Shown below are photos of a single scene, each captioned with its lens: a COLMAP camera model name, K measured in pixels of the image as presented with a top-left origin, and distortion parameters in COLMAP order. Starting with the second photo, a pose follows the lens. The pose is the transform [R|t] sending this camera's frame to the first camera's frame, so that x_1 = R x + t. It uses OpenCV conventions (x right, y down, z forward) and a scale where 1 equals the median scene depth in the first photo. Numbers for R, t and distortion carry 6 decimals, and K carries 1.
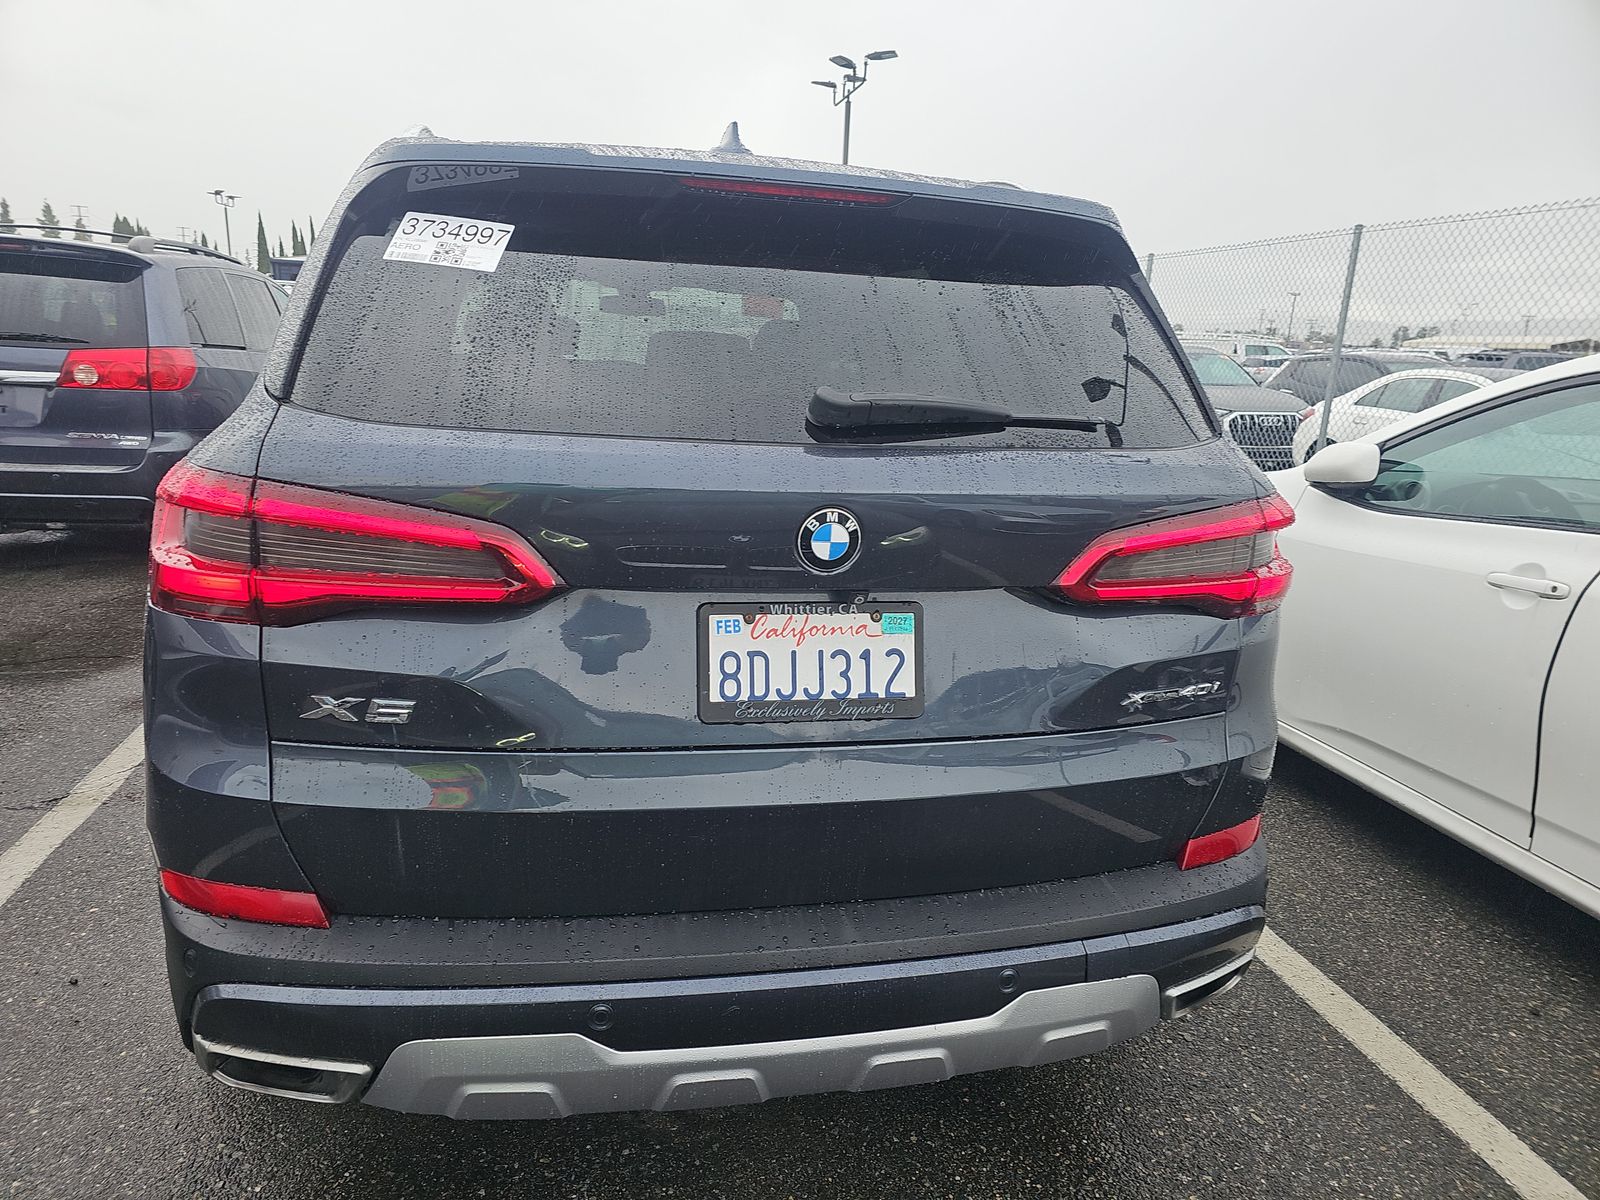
lens RADIAL K [[1059.5, 0, 798.1], [0, 1059.5, 604.8], [0, 0, 1]] dist [0.022317, -0.018939]
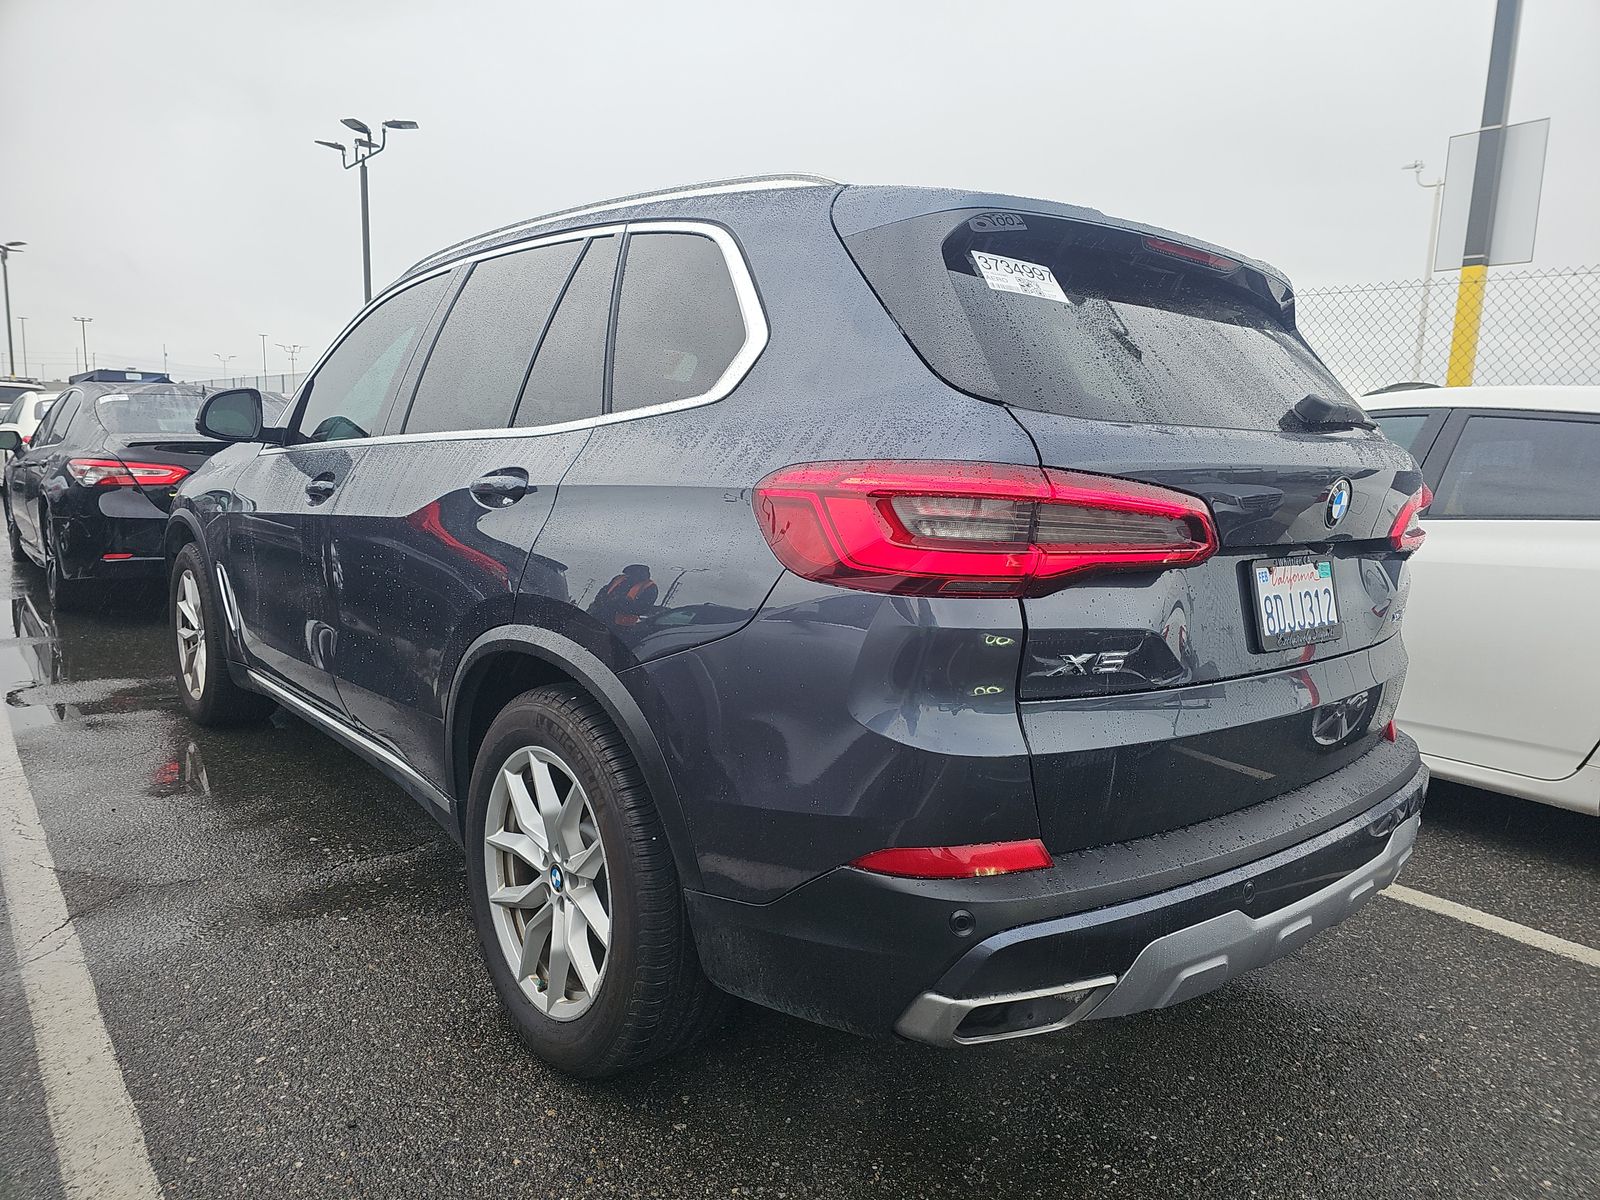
lens RADIAL K [[1059.5, 0, 810.4], [0, 1059.5, 596.4], [0, 0, 1]] dist [0.022317, -0.018939]
pose [[0.879556, -0.075616, 0.469748, -1.112956], [0.111708, 0.992513, -0.049397, 0.043766], [-0.462496, 0.095922, 0.881417, 0.096765]]
